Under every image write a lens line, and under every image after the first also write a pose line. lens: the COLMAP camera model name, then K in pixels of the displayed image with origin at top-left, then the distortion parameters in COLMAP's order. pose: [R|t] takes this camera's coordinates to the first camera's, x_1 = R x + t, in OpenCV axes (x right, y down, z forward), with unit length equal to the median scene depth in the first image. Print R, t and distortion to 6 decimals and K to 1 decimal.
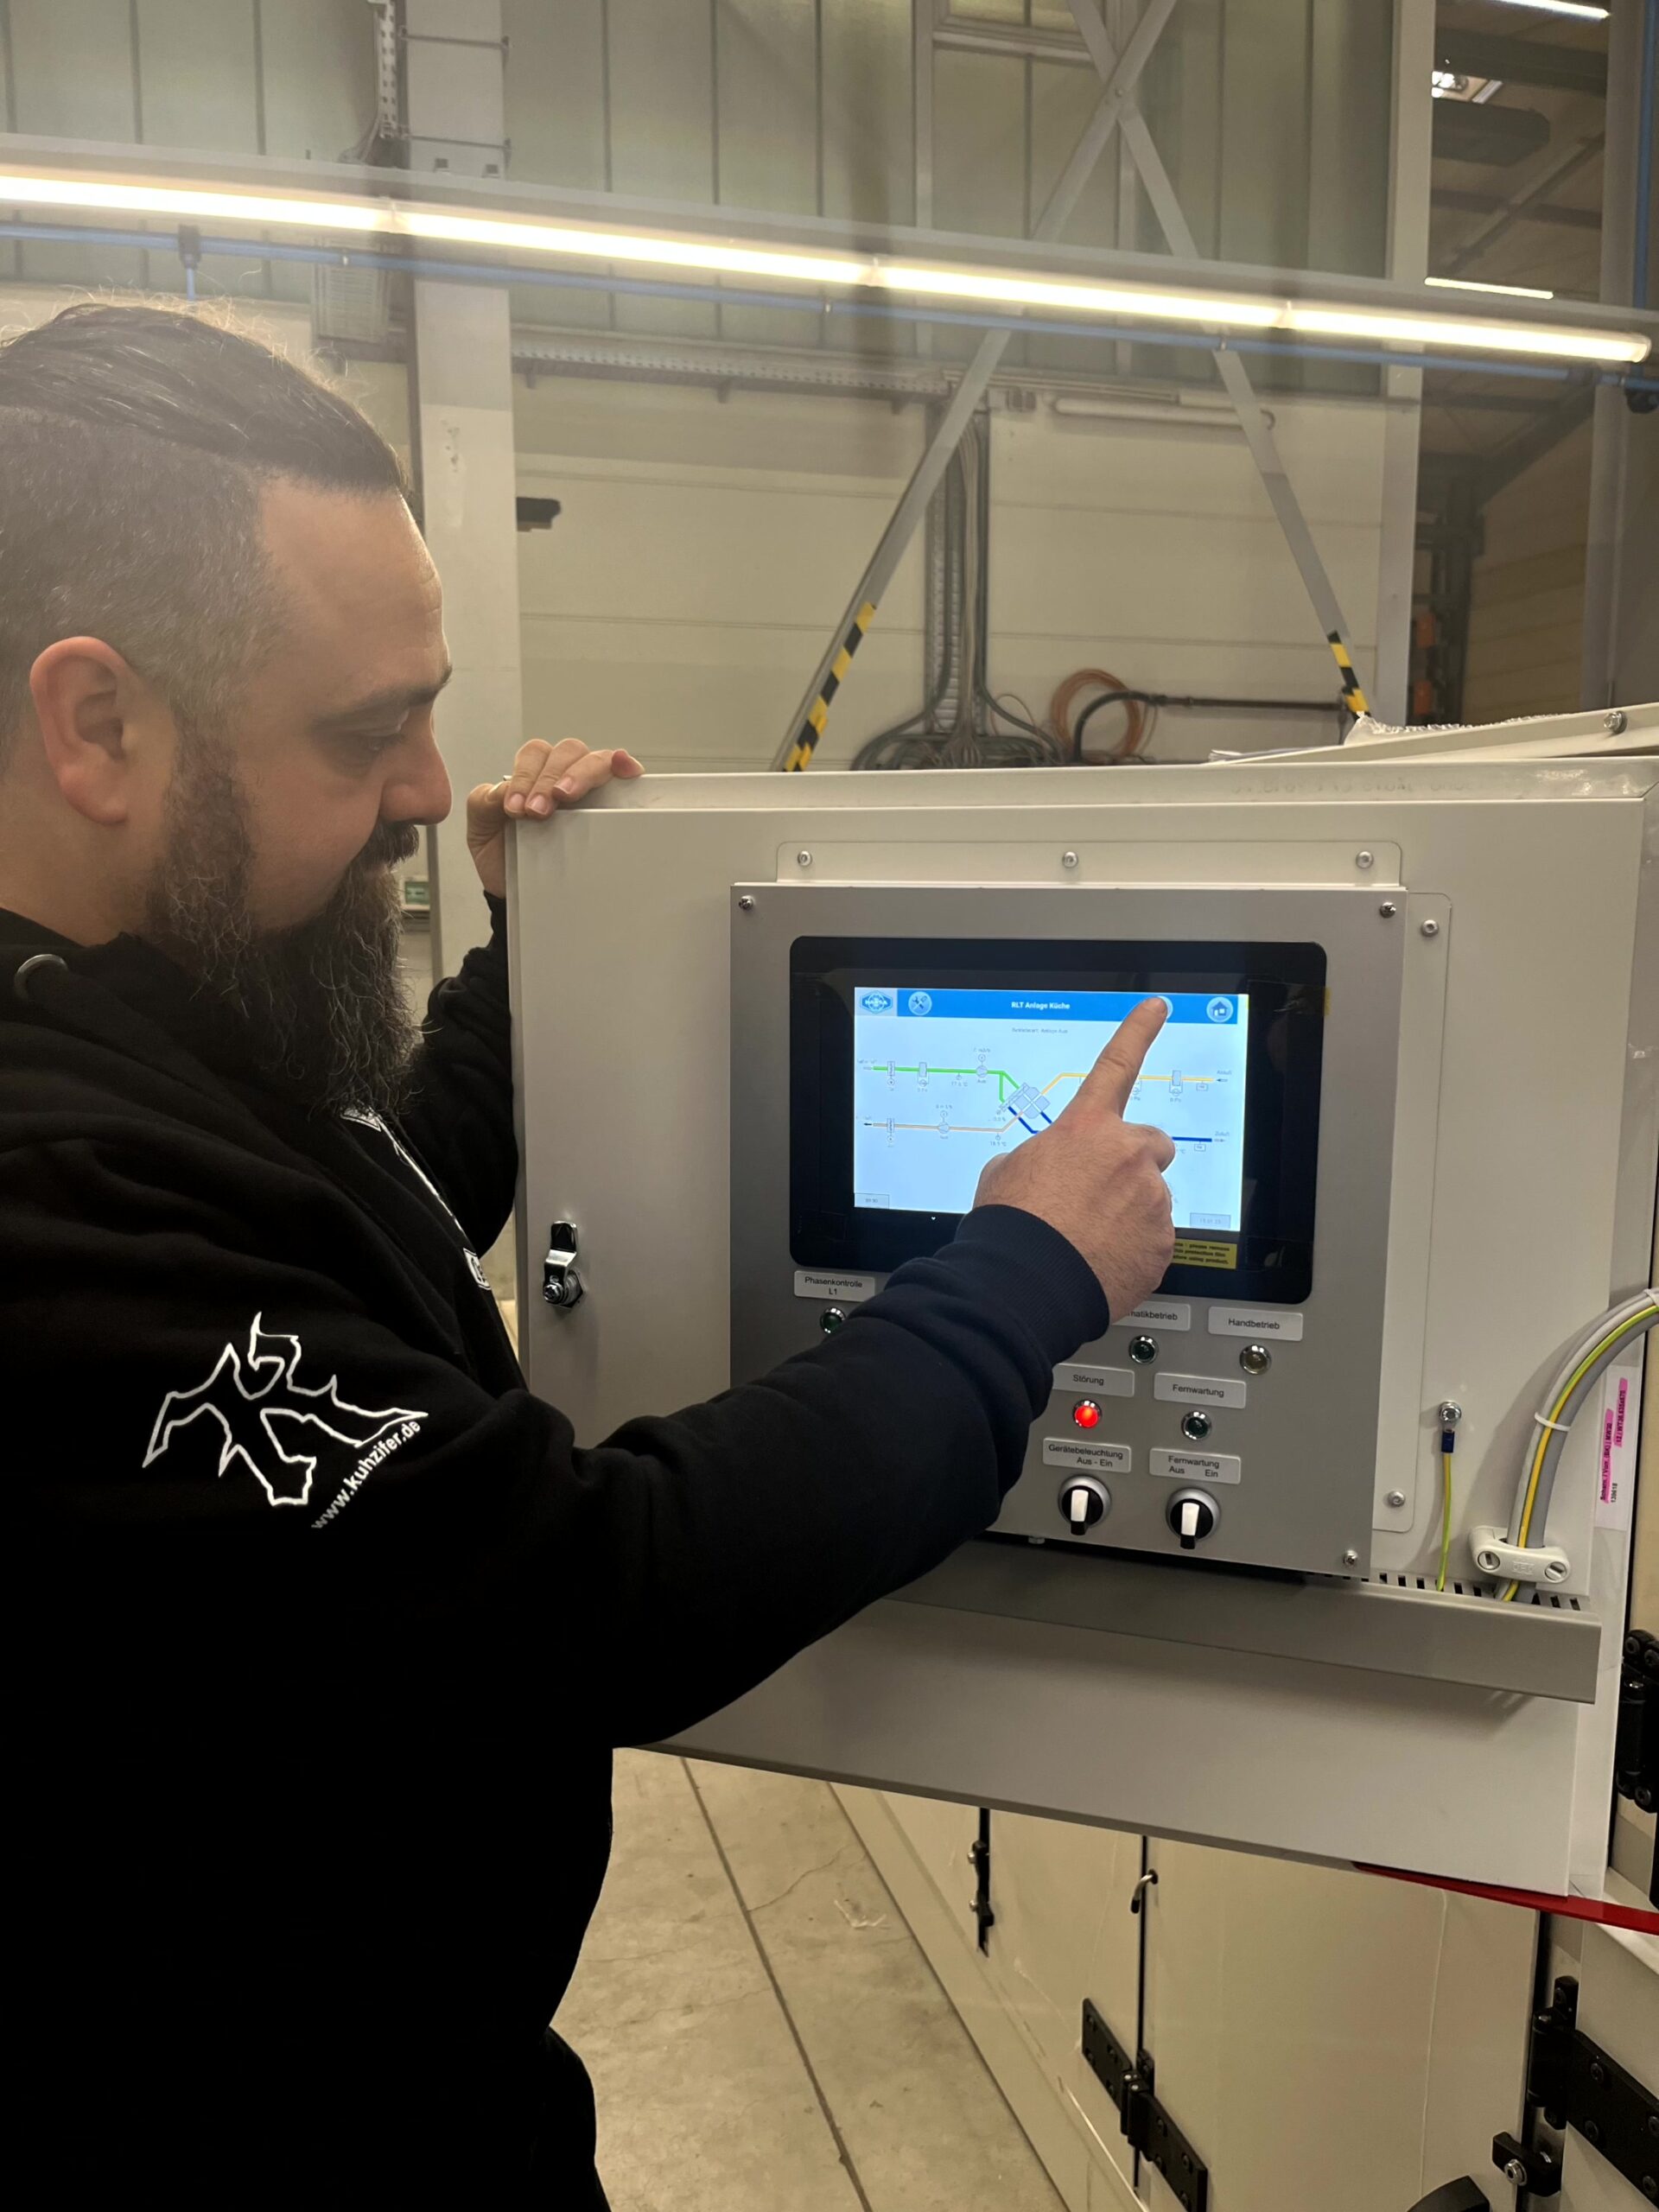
lens RADIAL K [[1761.5, 0, 835.4], [0, 1761.5, 1227.6], [0, 0, 1]] dist [0.004066, 0.003900]
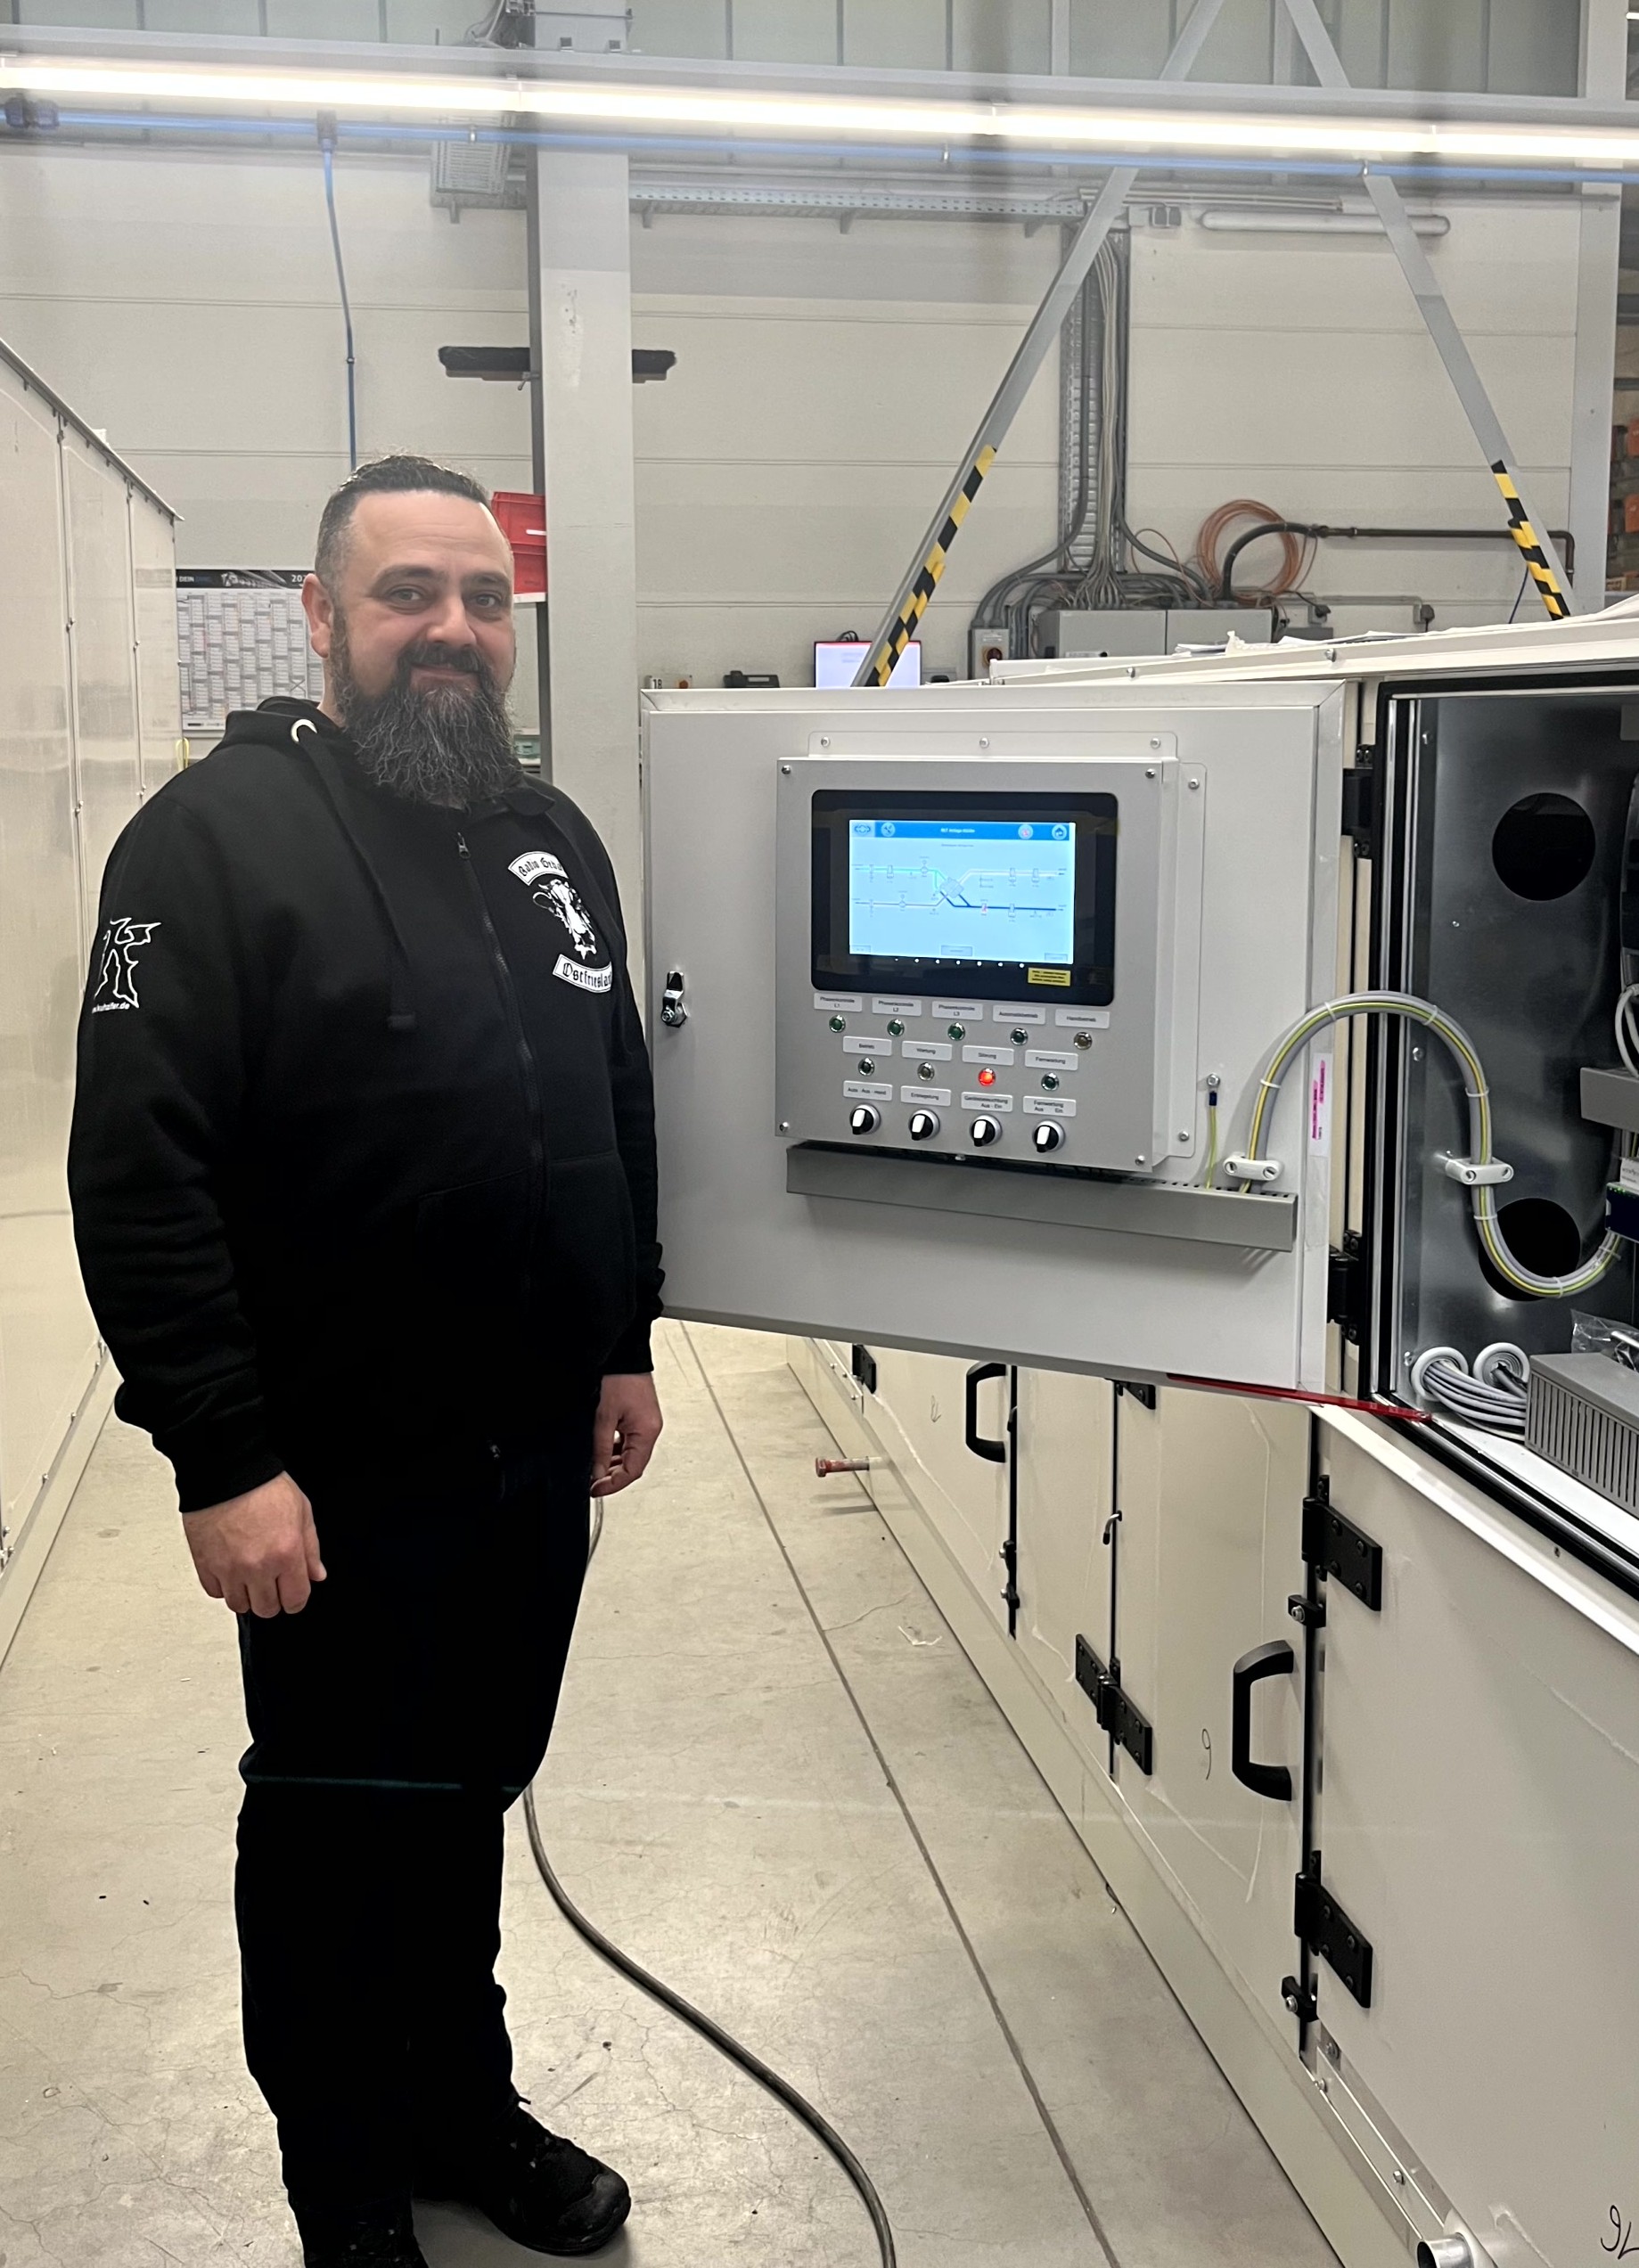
lens RADIAL K [[2209.2, 0, 819.5], [0, 2209.2, 1134.0], [0, 0, 1]] dist [0.000106, -0.001439]
pose [[0.996413, 0.010407, -0.083982, 0.060233], [-0.011174, 0.999900, -0.008674, 0.067273], [0.083883, 0.009581, 0.996430, -0.406774]]
